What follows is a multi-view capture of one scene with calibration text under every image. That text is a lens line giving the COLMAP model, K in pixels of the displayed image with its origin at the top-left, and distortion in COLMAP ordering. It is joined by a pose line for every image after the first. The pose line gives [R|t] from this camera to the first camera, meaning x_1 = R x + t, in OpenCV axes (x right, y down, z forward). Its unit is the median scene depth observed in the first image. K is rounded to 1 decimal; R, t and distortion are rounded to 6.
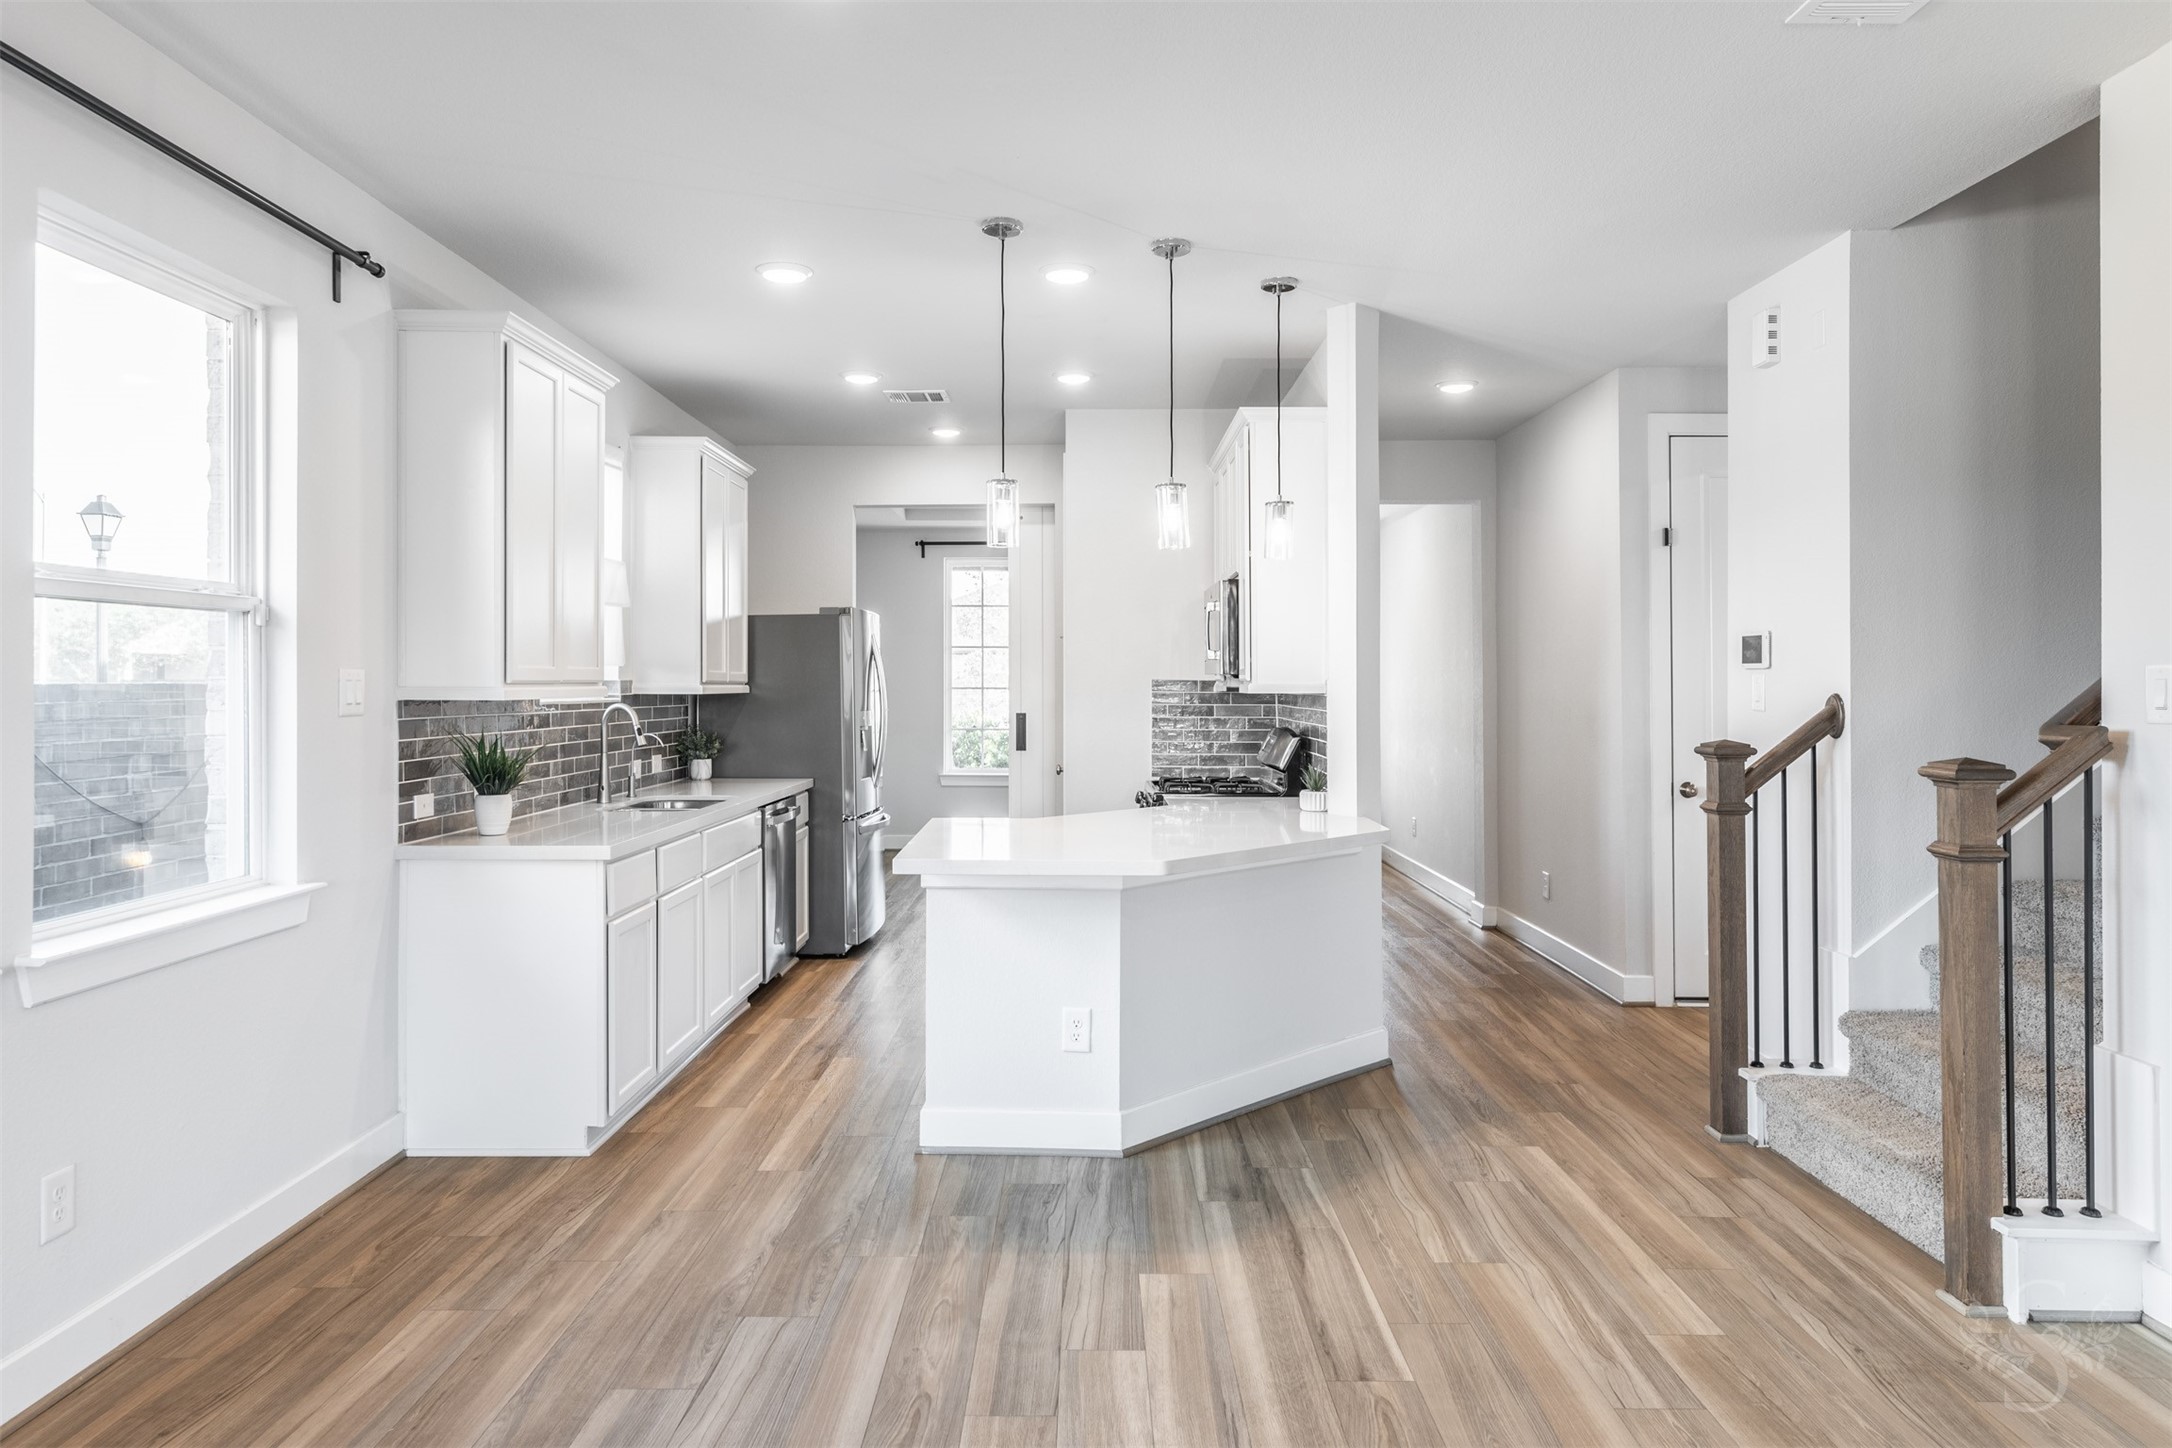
lens RADIAL K [[1402.2, 0, 1083.8], [0, 1402.2, 674.7], [0, 0, 1]] dist [0.000593, -0.000284]
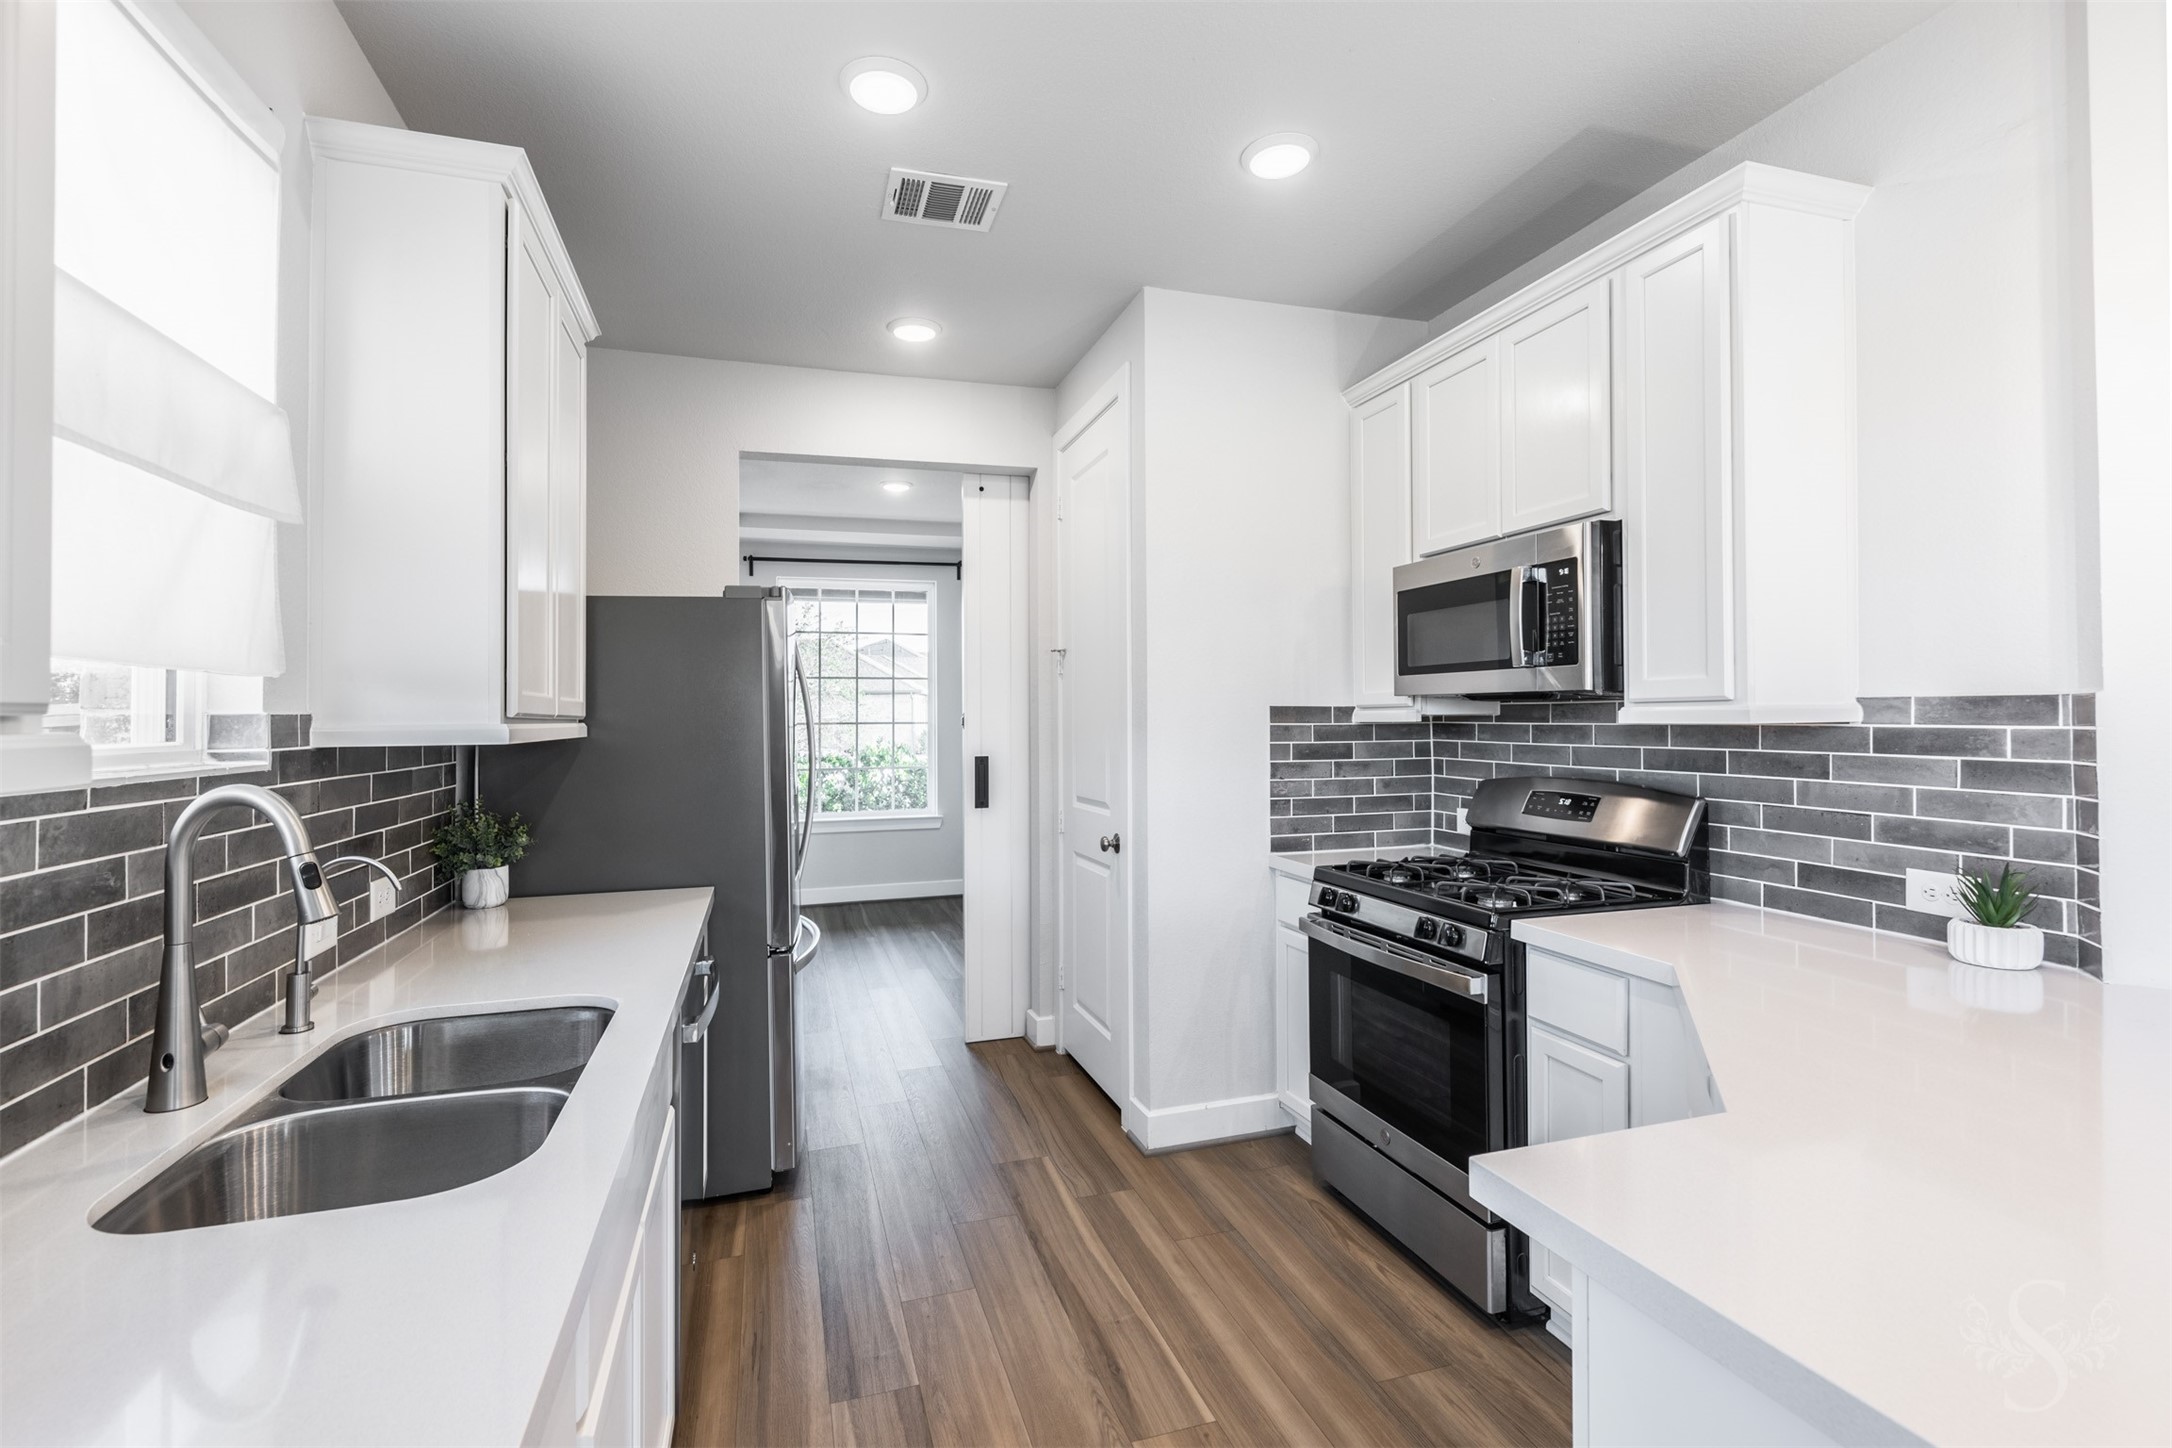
lens RADIAL K [[966.3, 0, 1093.3], [0, 966.3, 691.0], [0, 0, 1]] dist [0.027292, 0.000085]
pose [[0.945172, -0.003912, 0.326550, -0.204906], [0.011089, 0.999736, -0.020120, 0.005450], [-0.326385, 0.022638, 0.944966, 0.670152]]
